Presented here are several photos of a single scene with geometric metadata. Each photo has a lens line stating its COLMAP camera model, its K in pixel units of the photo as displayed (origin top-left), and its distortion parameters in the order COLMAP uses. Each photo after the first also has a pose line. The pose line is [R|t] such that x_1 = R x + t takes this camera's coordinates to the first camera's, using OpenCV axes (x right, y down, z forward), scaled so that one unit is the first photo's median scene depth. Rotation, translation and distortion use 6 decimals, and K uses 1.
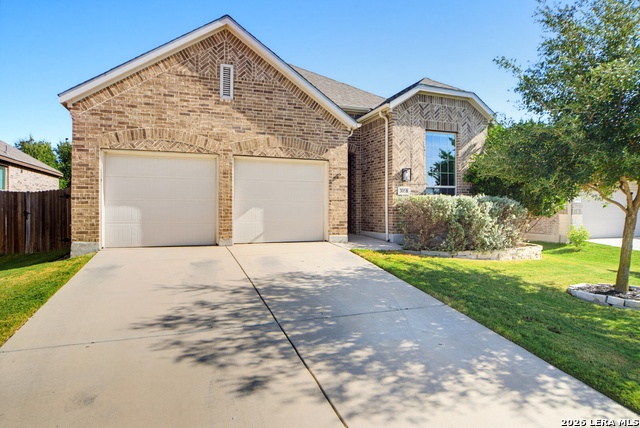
lens RADIAL K [[368.6, 0, 323.7], [0, 368.6, 212.2], [0, 0, 1]] dist [-0.006877, -0.002542]
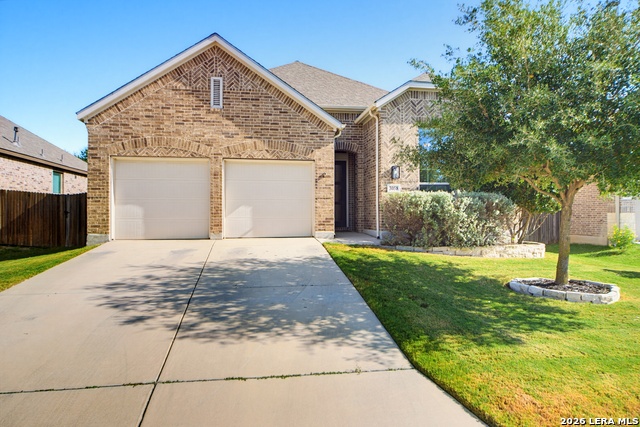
lens RADIAL K [[398.3, 0, 316.4], [0, 398.3, 214.0], [0, 0, 1]] dist [0.017462, -0.000812]
pose [[0.982602, -0.004364, -0.185671, 0.254756], [0.003364, 0.999978, -0.005704, 0.021490], [0.185691, 0.004981, 0.982595, -0.131343]]
